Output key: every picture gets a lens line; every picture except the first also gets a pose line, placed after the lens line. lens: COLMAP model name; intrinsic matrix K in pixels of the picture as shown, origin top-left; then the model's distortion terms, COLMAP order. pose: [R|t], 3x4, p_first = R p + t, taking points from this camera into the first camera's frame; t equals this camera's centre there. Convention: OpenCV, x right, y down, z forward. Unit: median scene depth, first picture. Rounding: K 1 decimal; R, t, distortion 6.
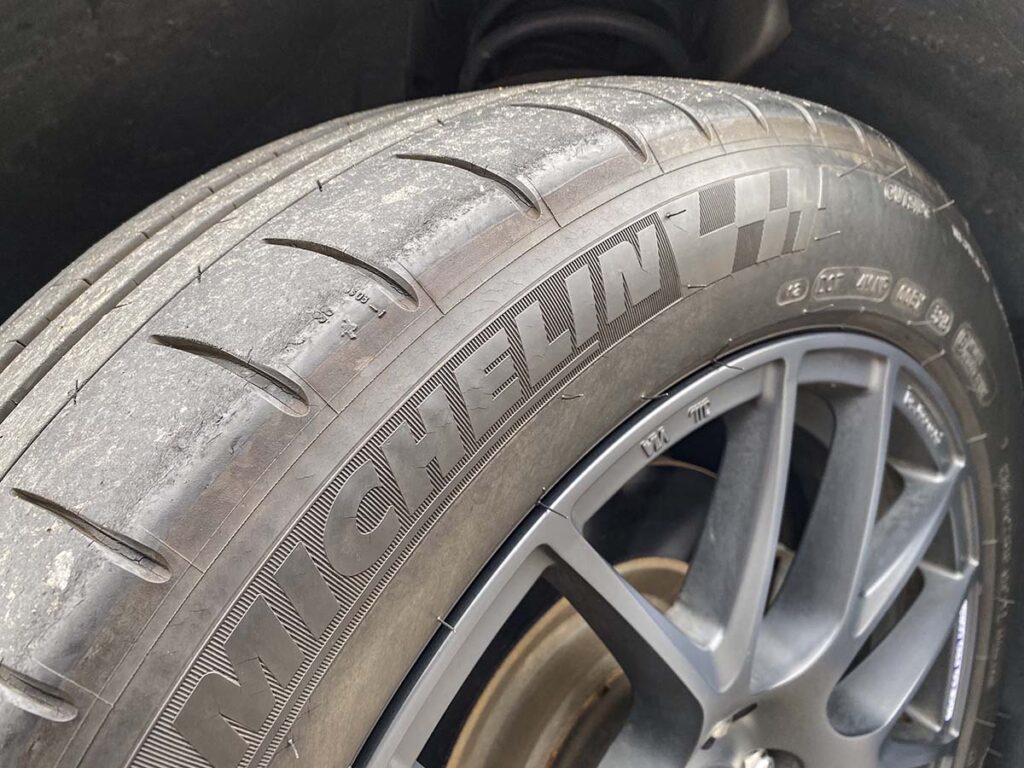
lens RADIAL K [[774.5, 0, 516.8], [0, 774.5, 379.0], [0, 0, 1]] dist [0.043863, -0.075111]
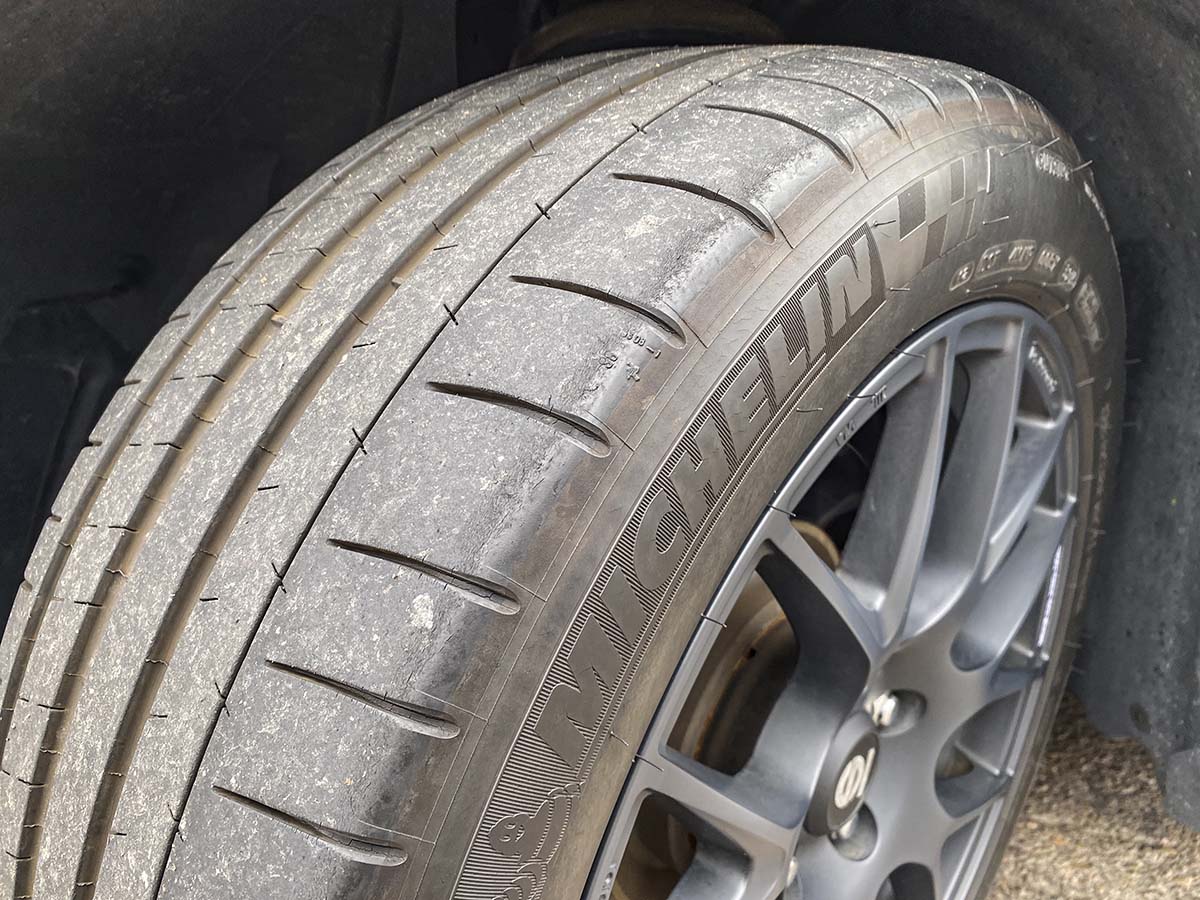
lens RADIAL K [[907.6, 0, 605.6], [0, 907.6, 444.1], [0, 0, 1]] dist [0.043863, -0.075111]
pose [[0.991045, -0.071427, 0.112820, -0.329190], [0.052064, 0.984735, 0.166092, -0.144069], [-0.122961, -0.158730, 0.979635, -0.206500]]
